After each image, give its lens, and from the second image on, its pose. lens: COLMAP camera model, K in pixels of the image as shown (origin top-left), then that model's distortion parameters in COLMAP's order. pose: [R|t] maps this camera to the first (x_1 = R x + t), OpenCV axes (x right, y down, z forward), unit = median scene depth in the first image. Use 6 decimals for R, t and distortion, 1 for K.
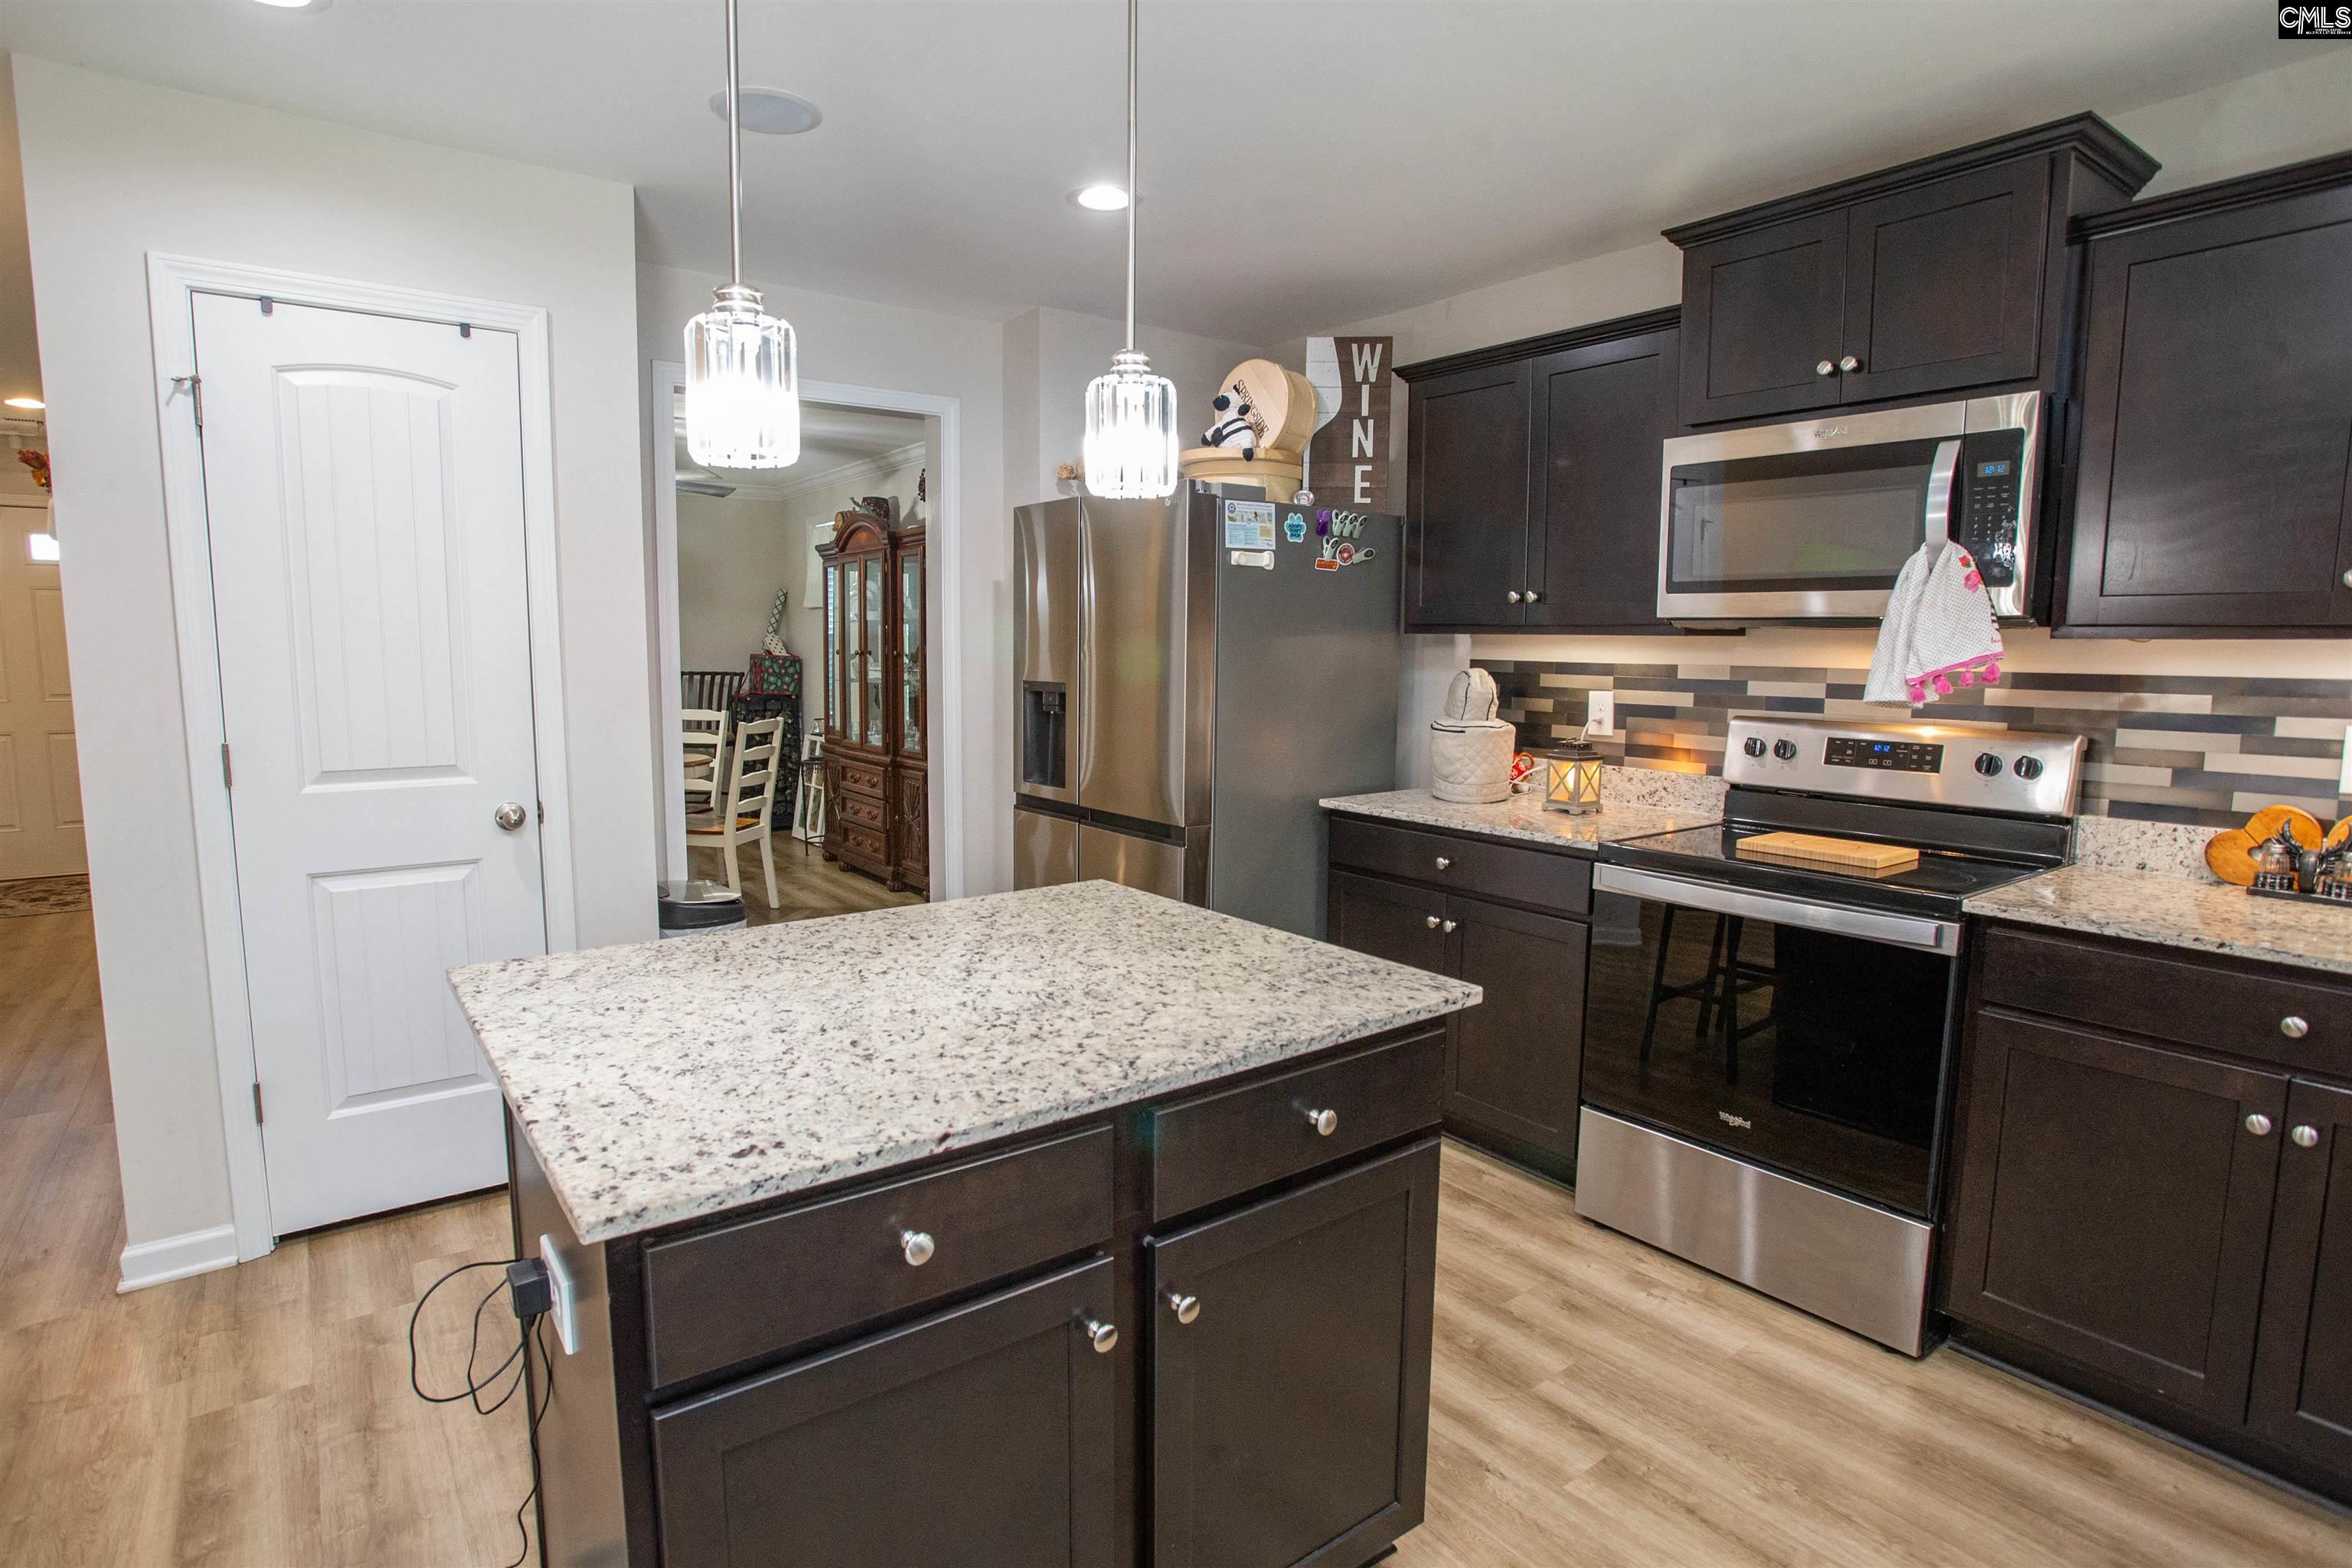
lens RADIAL K [[1205.2, 0, 1172.1], [0, 1205.2, 754.1], [0, 0, 1]] dist [-0.003895, -0.000447]
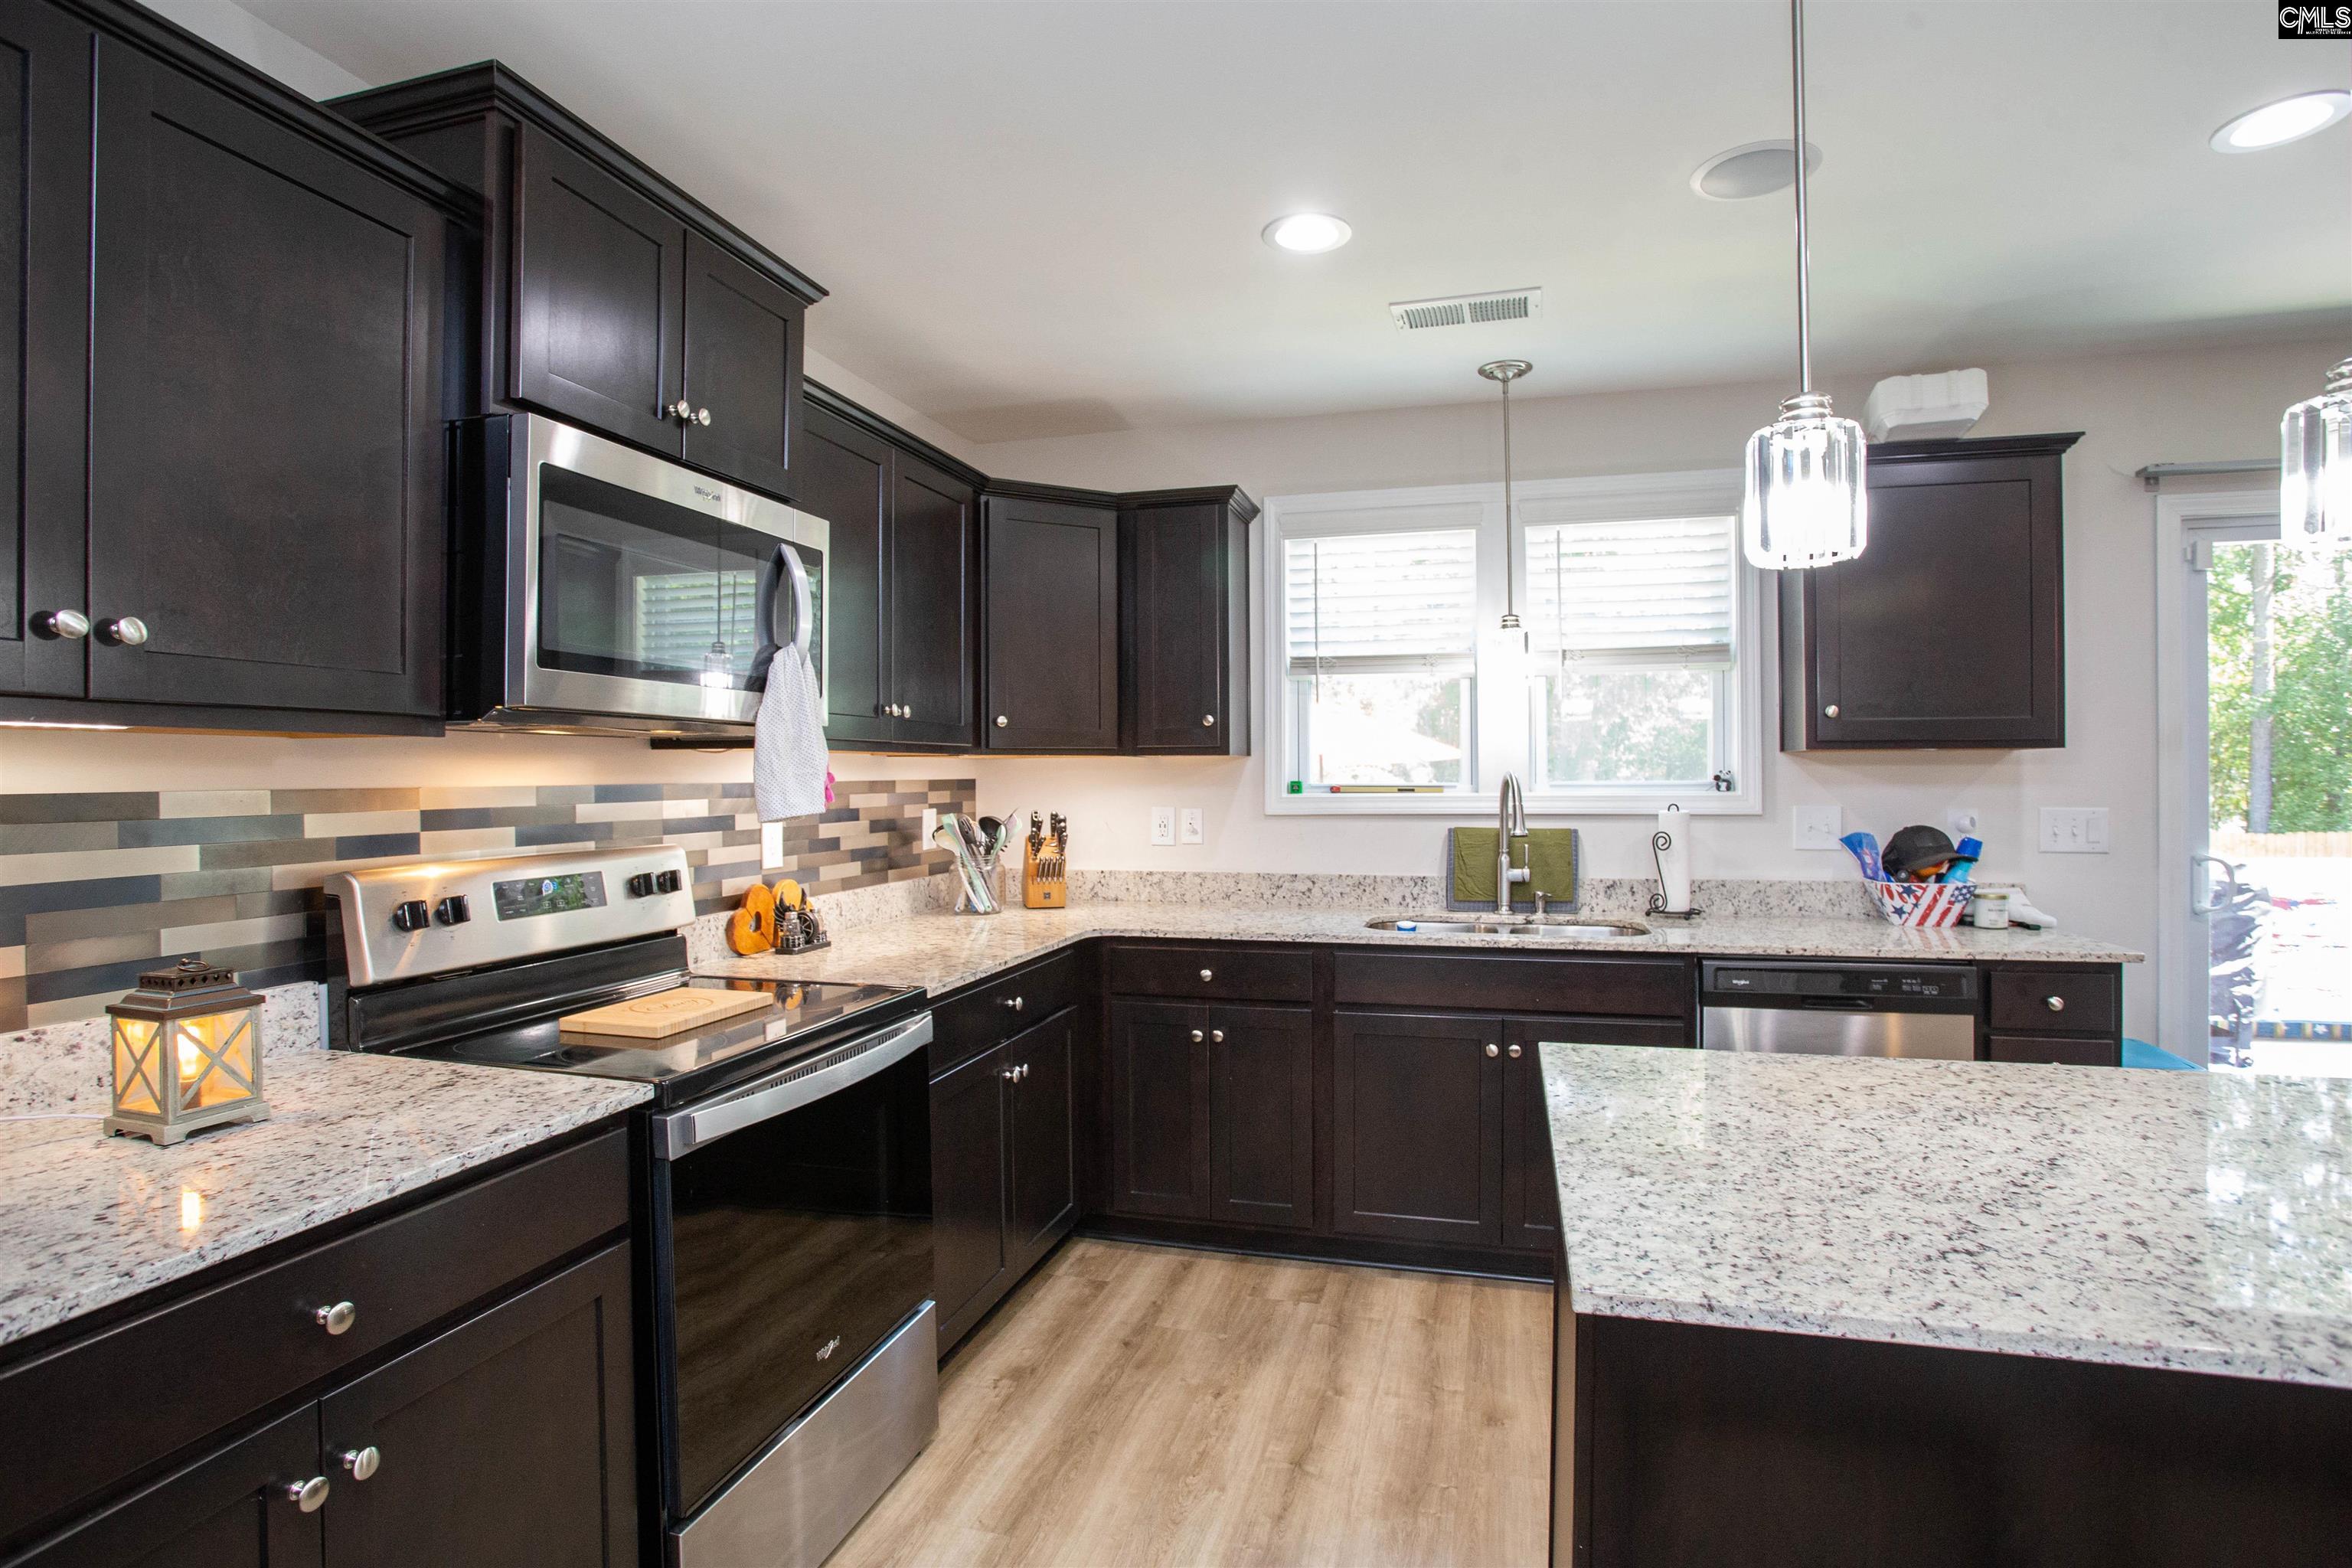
lens RADIAL K [[1188.9, 0, 1162.7], [0, 1188.9, 772.0], [0, 0, 1]] dist [-0.078025, 0.037741]
pose [[-0.598872, -0.002389, 0.800841, -0.292007], [0.077565, 0.995121, 0.060972, -0.109455], [-0.797080, 0.098632, -0.595765, 1.316266]]
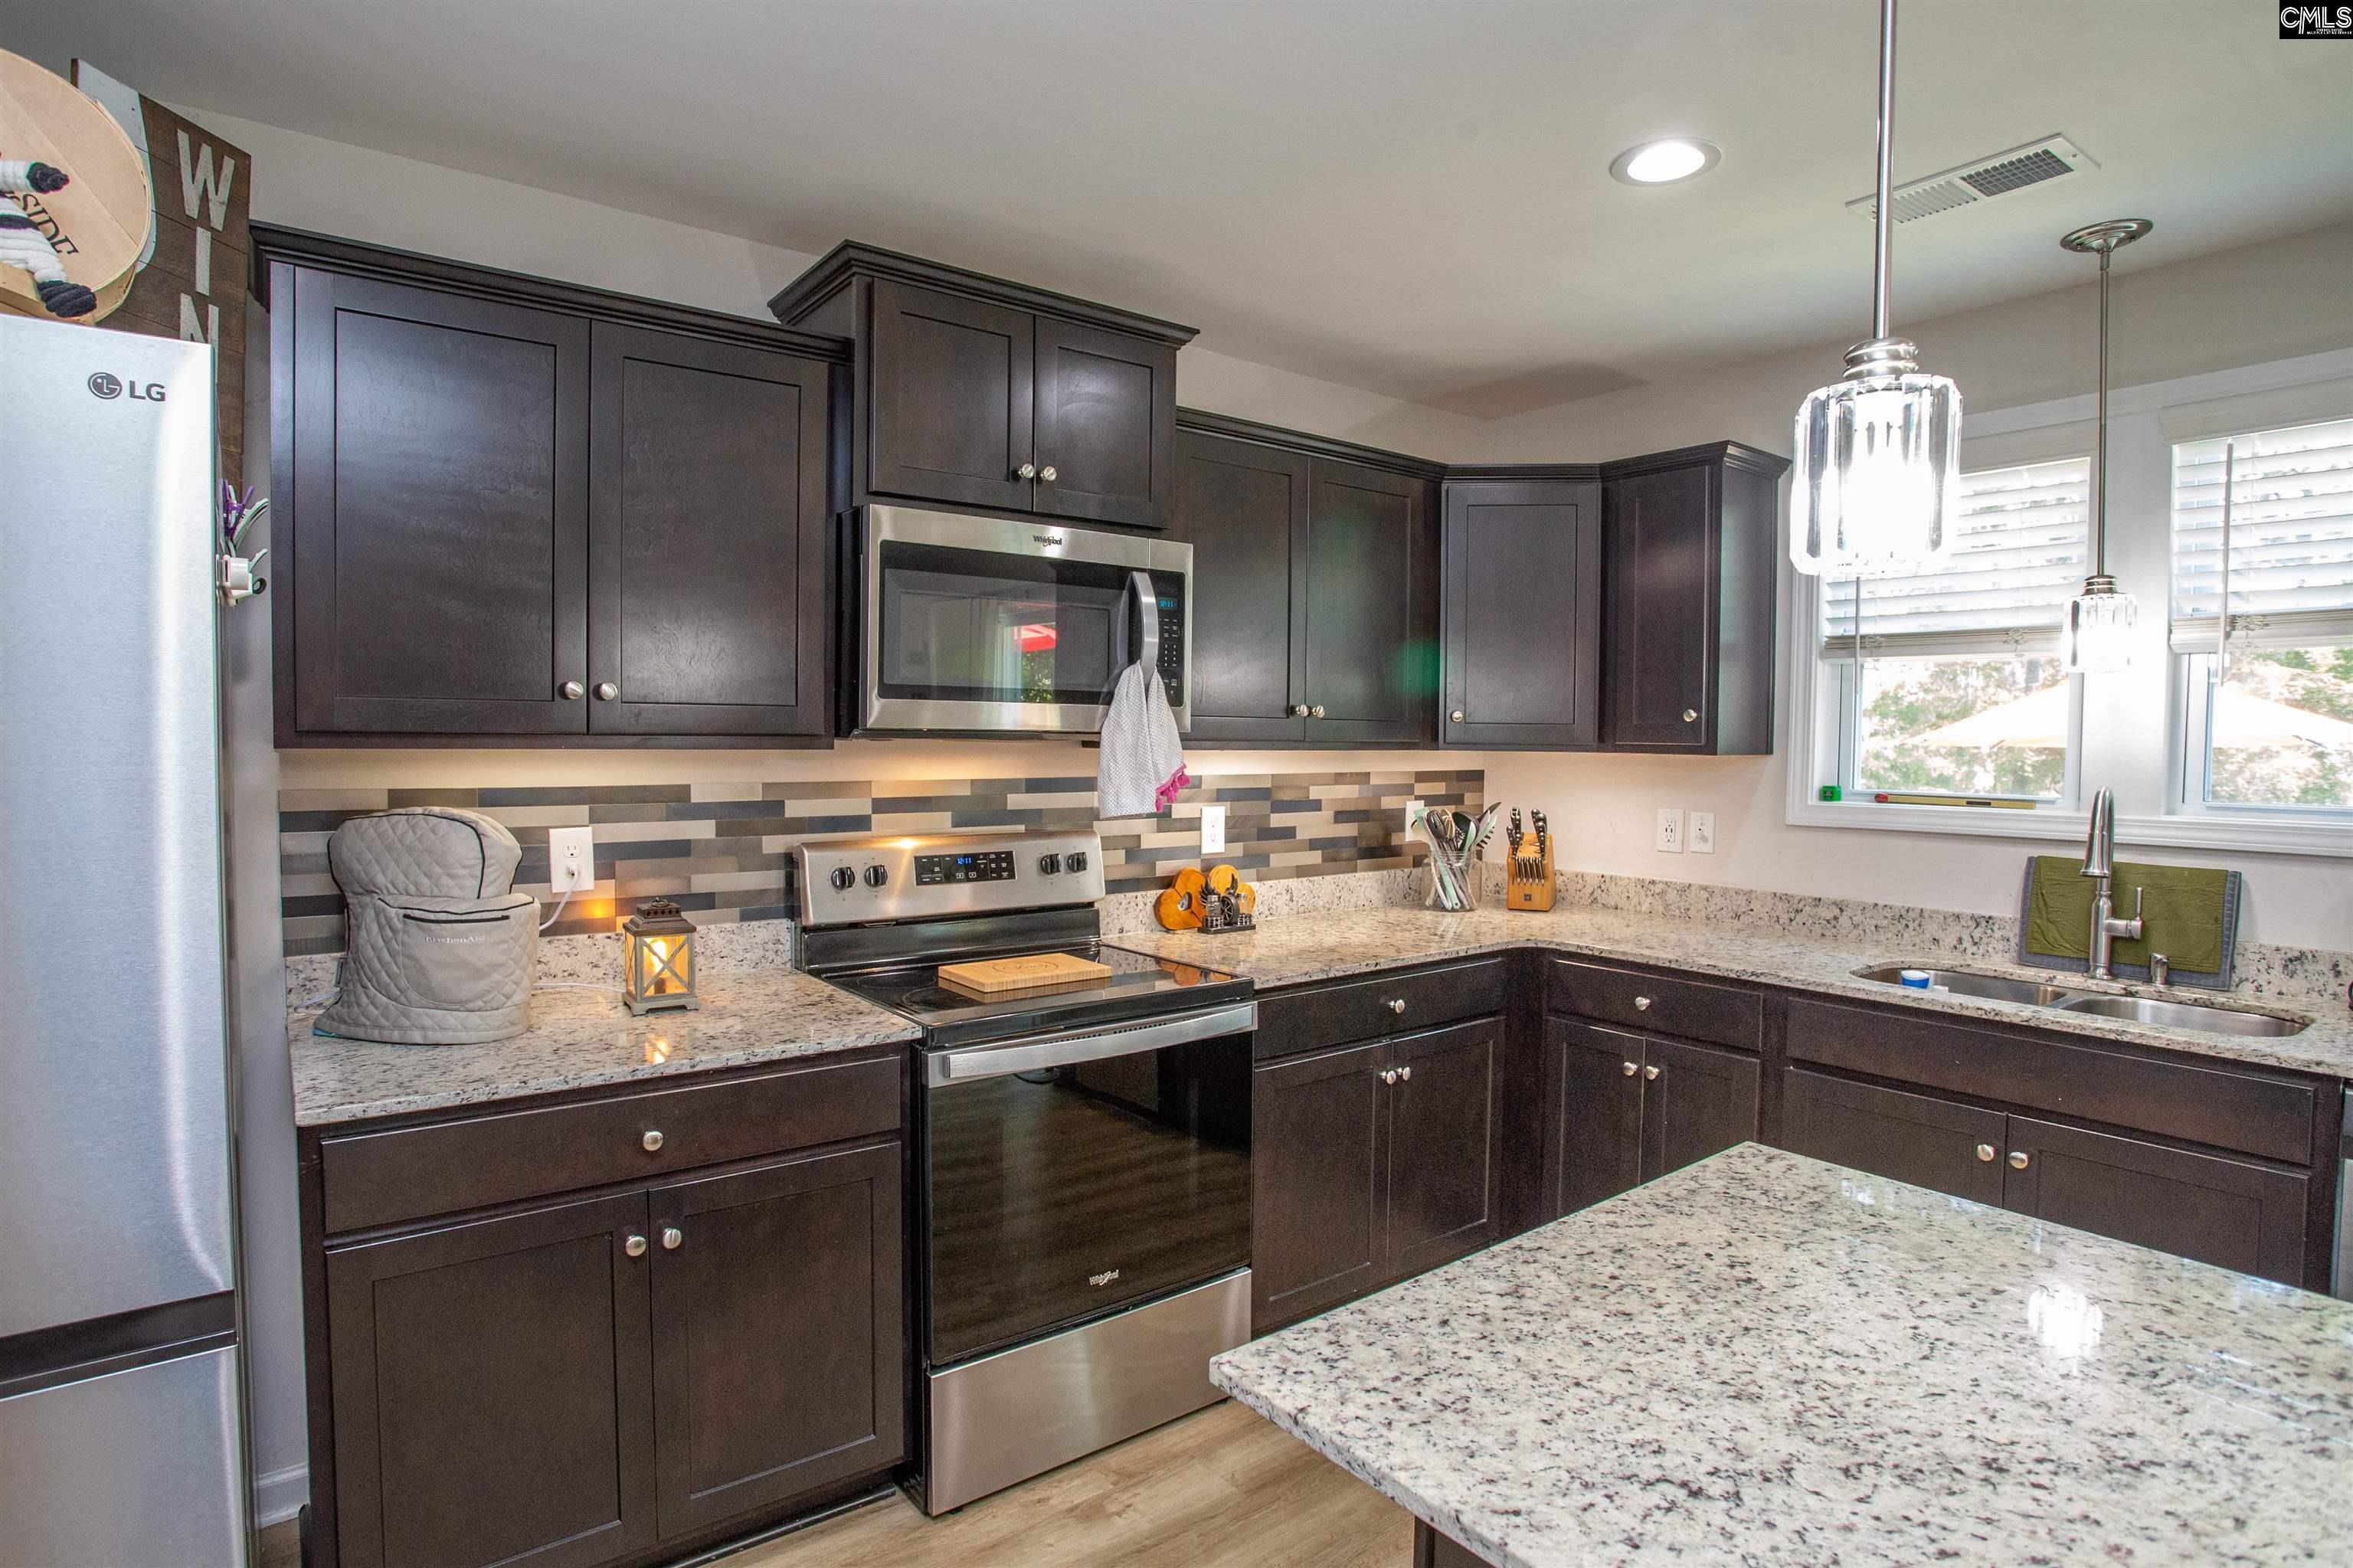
lens RADIAL K [[1232.8, 0, 1124.8], [0, 1232.8, 775.6], [0, 0, 1]] dist [-0.076512, 0.035657]
pose [[0.019462, -0.040759, 0.998979, -0.470685], [0.088036, 0.995358, 0.038896, -0.118485], [-0.995927, 0.087189, 0.022960, 0.983597]]
